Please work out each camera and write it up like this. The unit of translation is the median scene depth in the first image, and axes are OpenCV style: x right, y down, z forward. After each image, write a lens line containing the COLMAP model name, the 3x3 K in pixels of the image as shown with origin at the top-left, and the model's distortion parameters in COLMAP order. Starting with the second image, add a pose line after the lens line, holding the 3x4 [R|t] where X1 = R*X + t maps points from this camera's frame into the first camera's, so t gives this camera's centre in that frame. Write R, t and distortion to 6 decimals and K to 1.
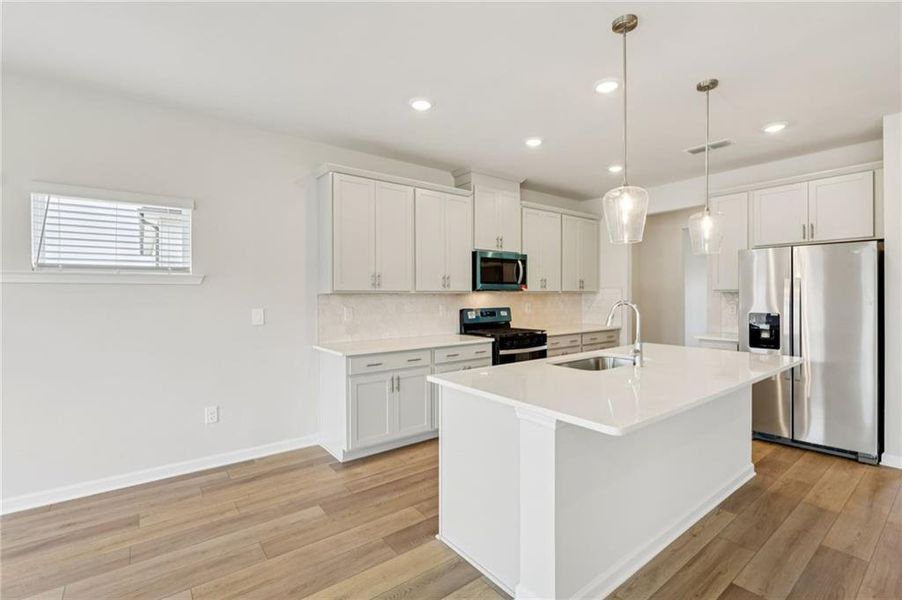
lens RADIAL K [[409.1, 0, 448.6], [0, 409.1, 295.9], [0, 0, 1]] dist [-0.013874, 0.000121]
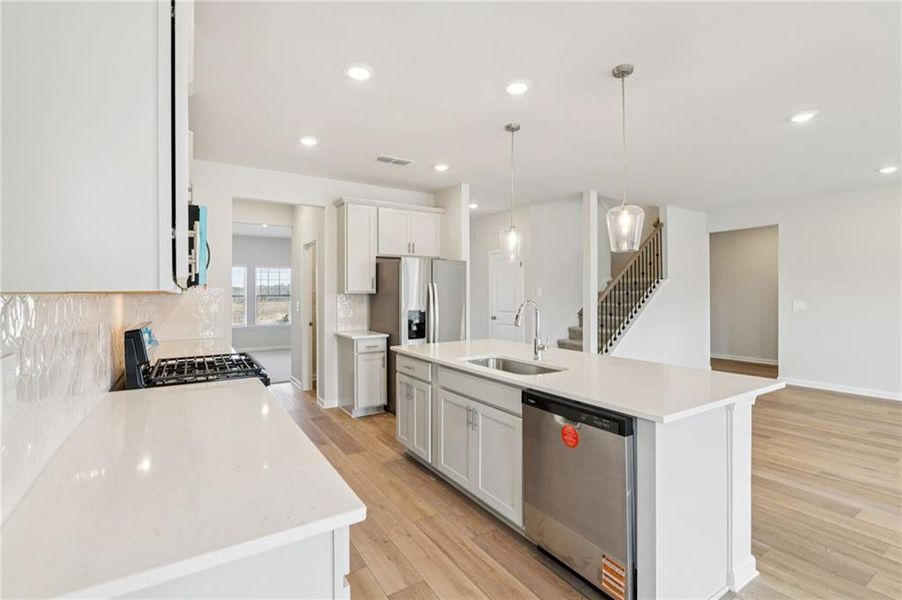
lens RADIAL K [[409.1, 0, 448.6], [0, 409.1, 295.9], [0, 0, 1]] dist [-0.013874, 0.000121]
pose [[0.083141, -0.000524, 0.996538, -0.523704], [0.008238, 0.999966, -0.000162, -0.001062], [-0.996504, 0.008222, 0.083142, 0.906213]]
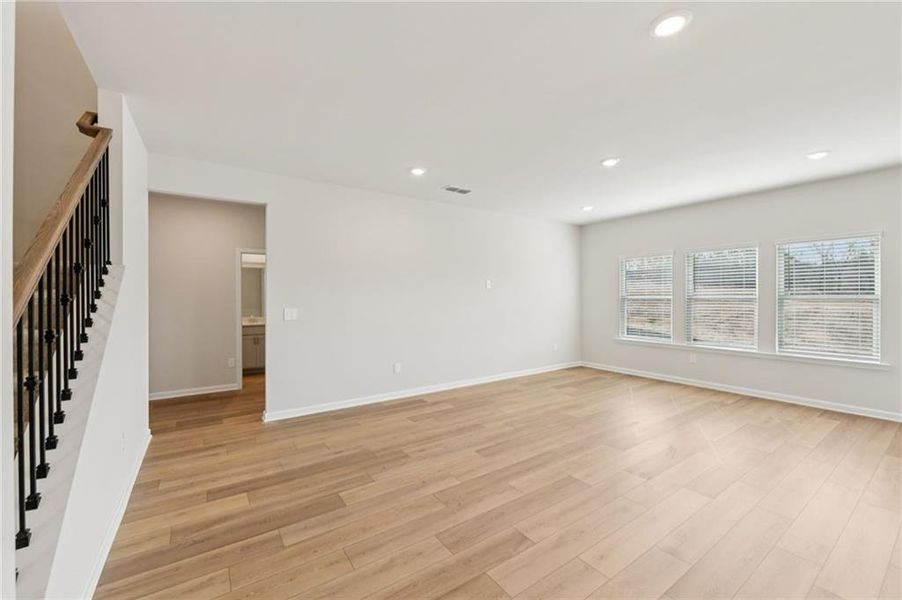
lens RADIAL K [[360.1, 0, 448.2], [0, 360.1, 299.3], [0, 0, 1]] dist [-0.006371, -0.000161]
pose [[-0.998746, 0.008237, 0.049377, 0.876674], [0.008746, 0.999911, 0.010112, -0.003521], [-0.049289, 0.010531, -0.998729, 0.716604]]
